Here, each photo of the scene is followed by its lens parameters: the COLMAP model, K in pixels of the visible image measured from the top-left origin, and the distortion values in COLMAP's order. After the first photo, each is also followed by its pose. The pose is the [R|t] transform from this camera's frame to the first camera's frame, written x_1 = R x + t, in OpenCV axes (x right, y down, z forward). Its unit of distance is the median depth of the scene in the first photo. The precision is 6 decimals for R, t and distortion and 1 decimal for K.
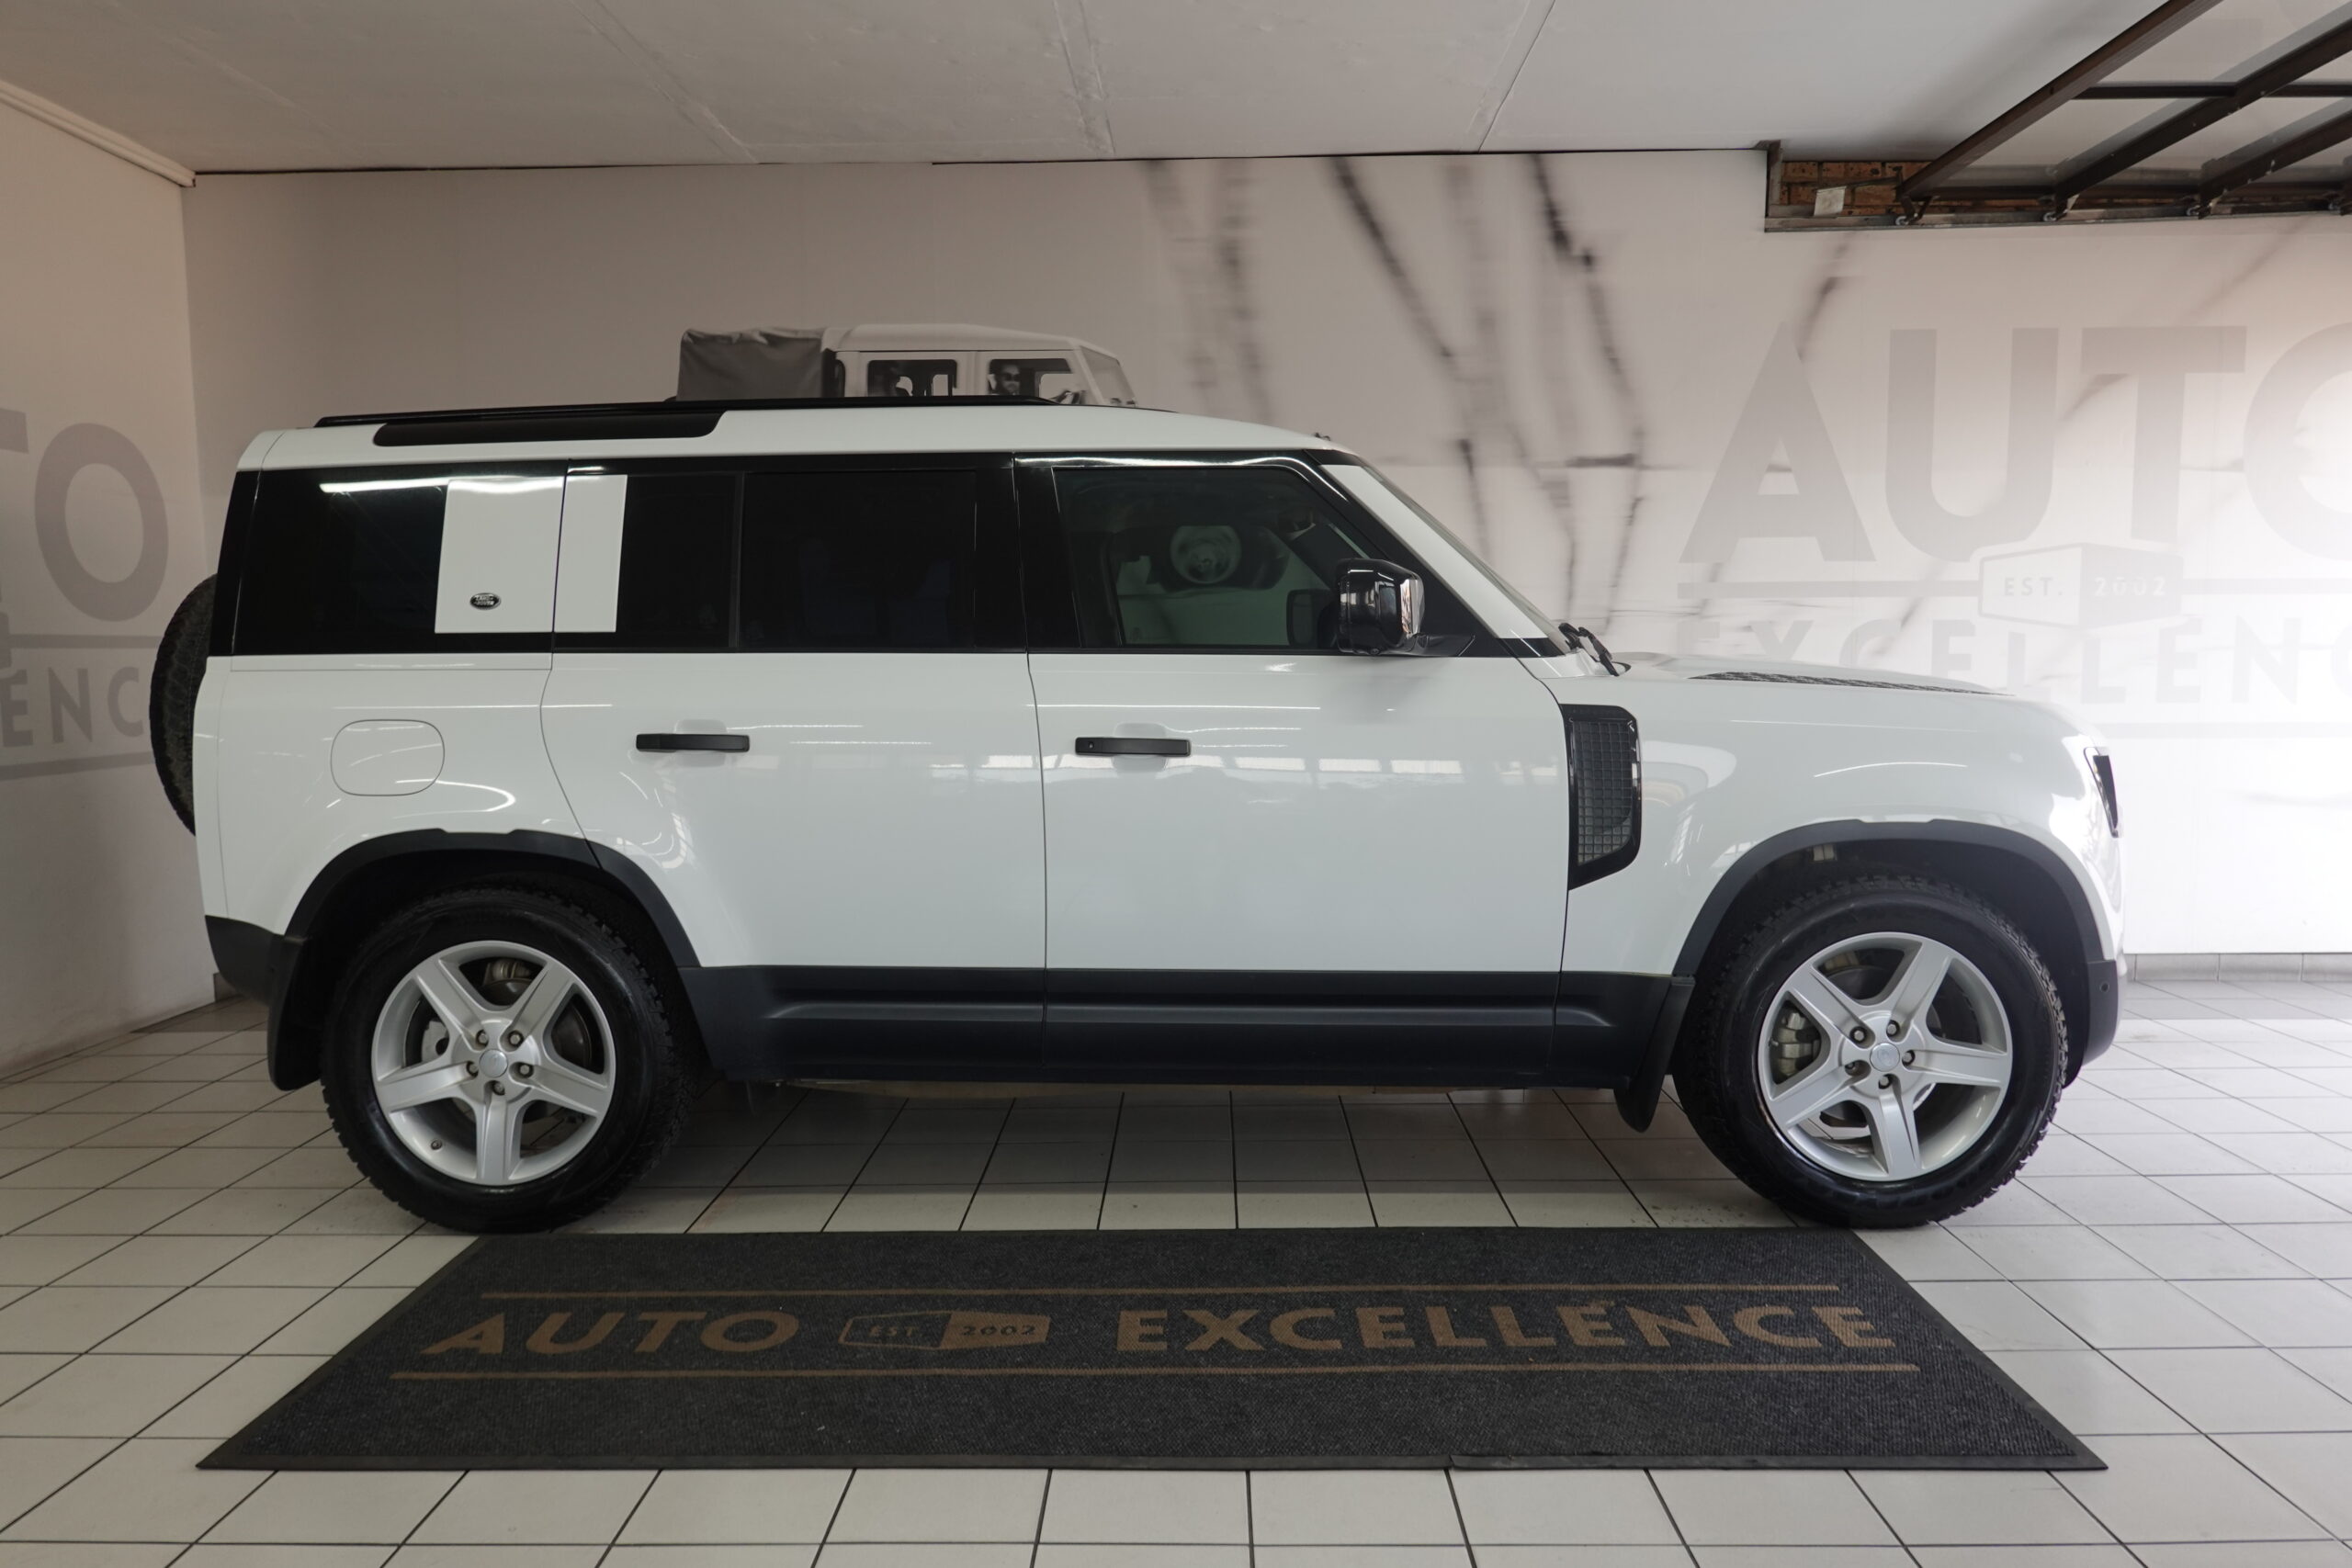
lens RADIAL K [[1554.5, 0, 1168.4], [0, 1554.5, 765.0], [0, 0, 1]] dist [-0.005650, -0.000769]
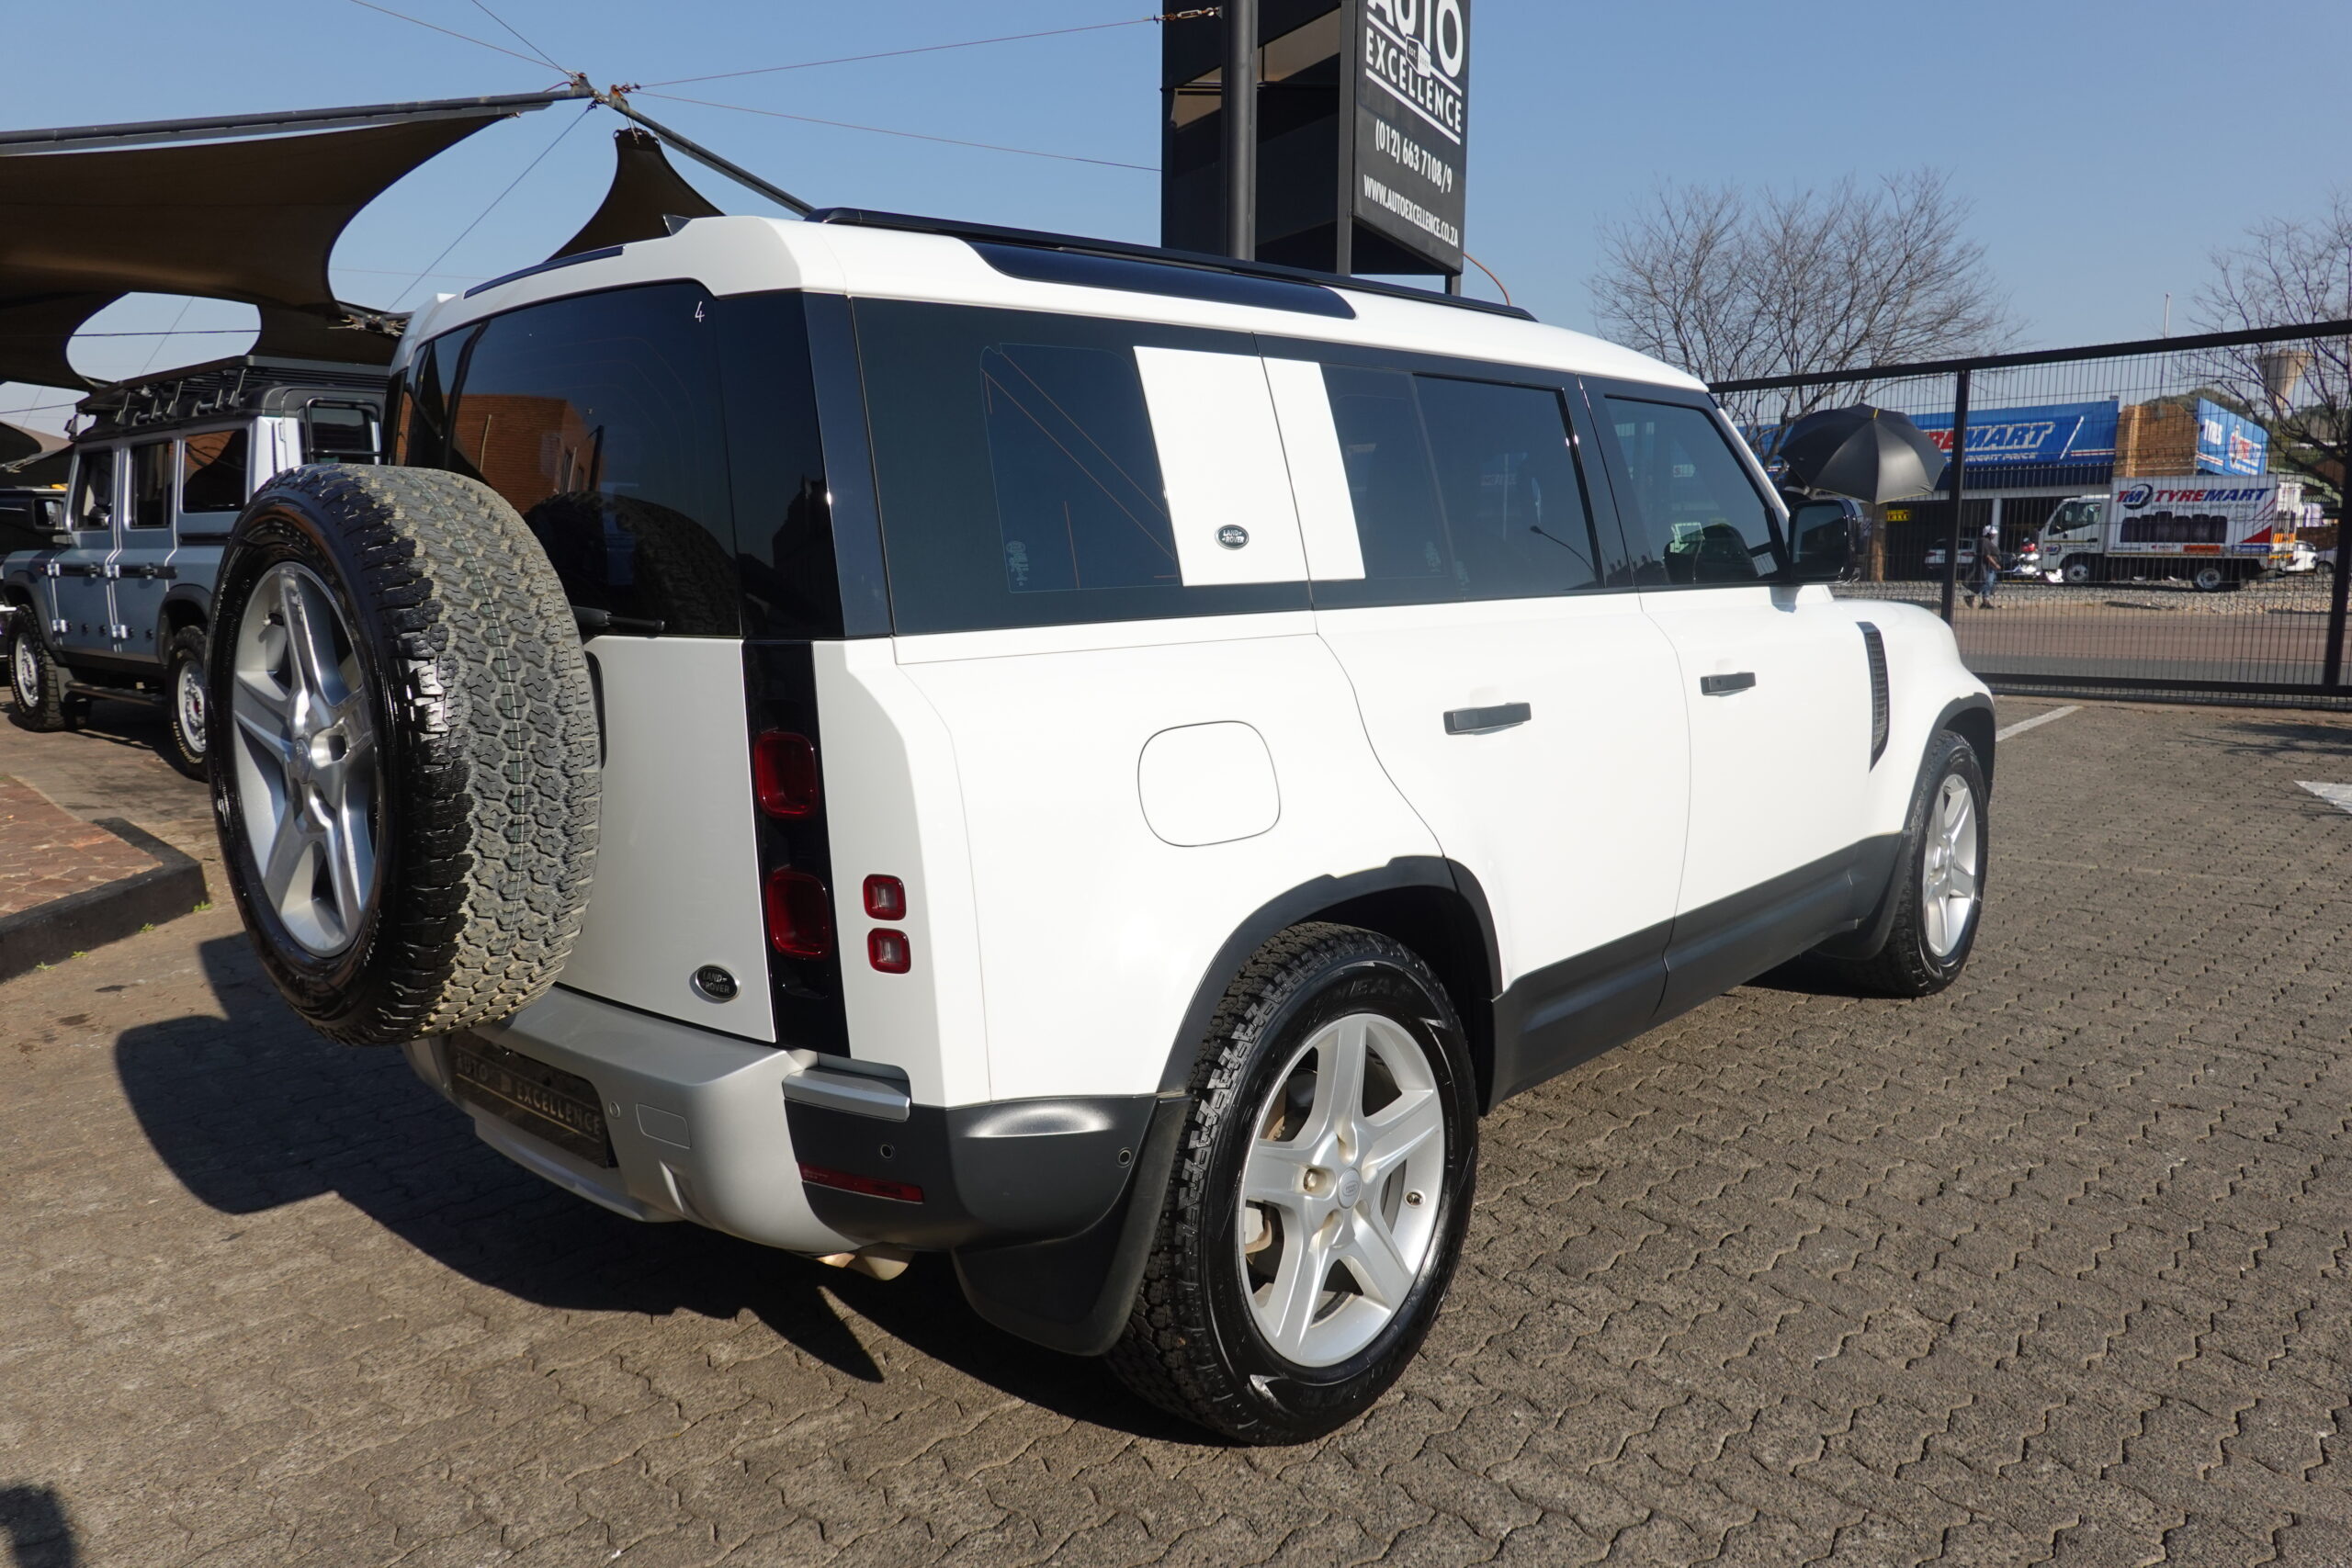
lens RADIAL K [[1554.5, 0, 1177.3], [0, 1554.5, 775.7], [0, 0, 1]] dist [-0.005650, -0.000769]
pose [[0.655113, -0.114541, 0.746798, -0.974320], [0.074977, 0.993418, 0.086595, -0.063060], [-0.751802, -0.000737, 0.659389, 0.578277]]
